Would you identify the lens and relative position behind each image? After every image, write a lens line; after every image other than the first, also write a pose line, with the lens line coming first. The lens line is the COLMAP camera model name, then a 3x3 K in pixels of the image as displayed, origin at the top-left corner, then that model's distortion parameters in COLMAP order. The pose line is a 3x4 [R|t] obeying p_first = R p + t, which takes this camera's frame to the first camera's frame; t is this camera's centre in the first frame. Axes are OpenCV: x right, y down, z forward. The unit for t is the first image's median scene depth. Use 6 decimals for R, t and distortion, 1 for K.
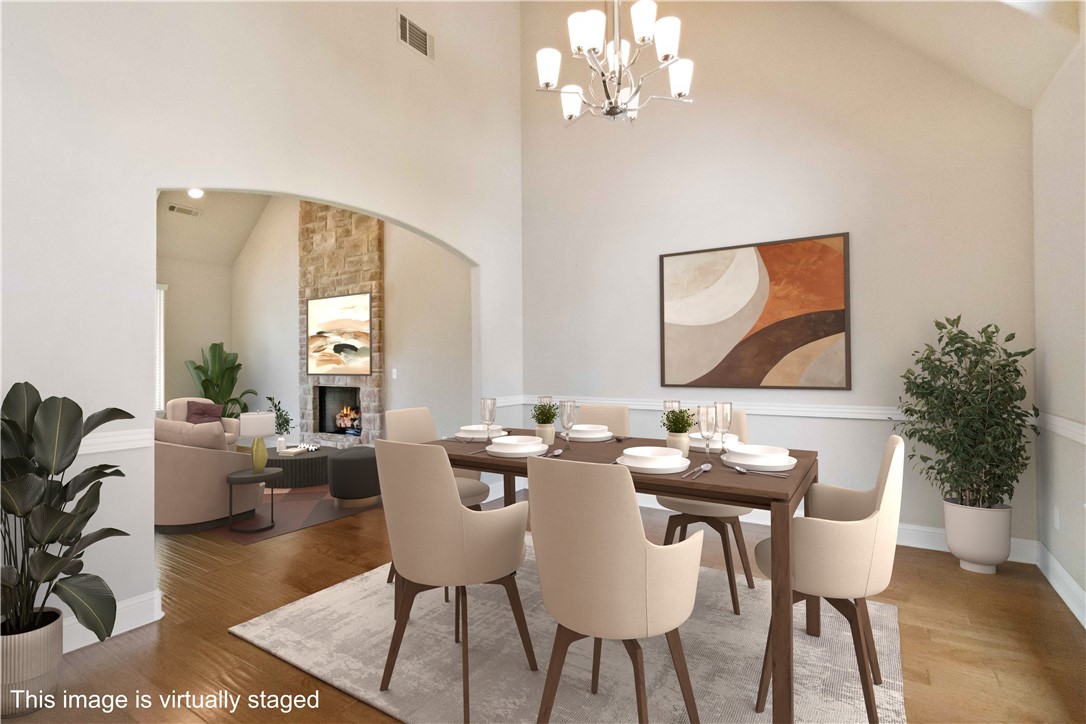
lens RADIAL K [[504.4, 0, 539.7], [0, 504.4, 358.3], [0, 0, 1]] dist [0.001275, 0.000091]
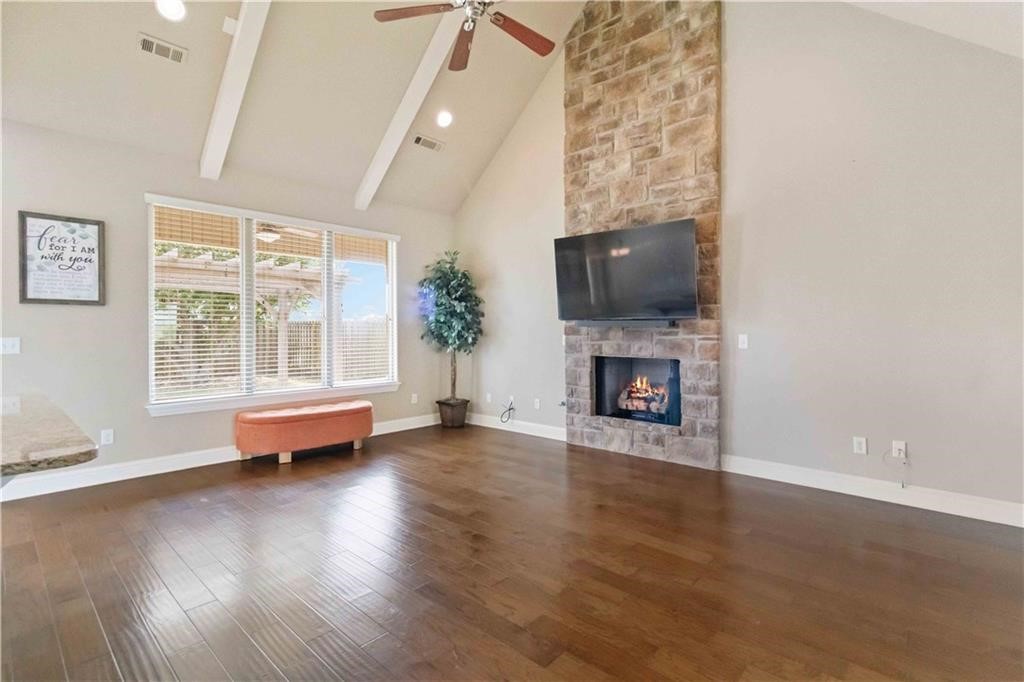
lens RADIAL K [[475.6, 0, 519.9], [0, 475.6, 331.0], [0, 0, 1]] dist [0.001275, 0.000091]
pose [[0.985267, 0.003105, -0.170997, -0.432680], [-0.000542, 0.999887, 0.015032, 0.005077], [0.171025, -0.014718, 0.985157, 0.254783]]
